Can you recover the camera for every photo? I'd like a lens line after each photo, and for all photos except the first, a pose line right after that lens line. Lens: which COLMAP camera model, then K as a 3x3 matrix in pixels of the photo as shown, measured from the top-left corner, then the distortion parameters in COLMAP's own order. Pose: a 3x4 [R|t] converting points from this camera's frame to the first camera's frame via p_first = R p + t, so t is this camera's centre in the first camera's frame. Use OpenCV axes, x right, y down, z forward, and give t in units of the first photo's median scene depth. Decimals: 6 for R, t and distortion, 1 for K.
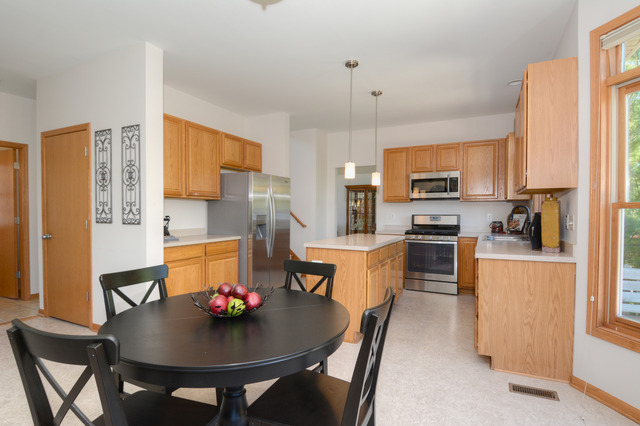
lens RADIAL K [[331.9, 0, 320.5], [0, 331.9, 215.6], [0, 0, 1]] dist [-0.005715, -0.016082]
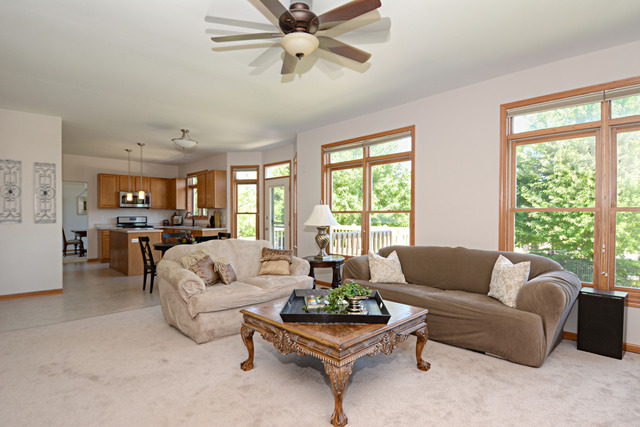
lens RADIAL K [[331.9, 0, 322.9], [0, 331.9, 217.7], [0, 0, 1]] dist [-0.005715, -0.016082]
pose [[0.329912, -0.008744, 0.943971, -1.499358], [0.011498, 0.999920, 0.005244, 0.007393], [-0.943942, 0.009124, 0.329986, -0.764184]]
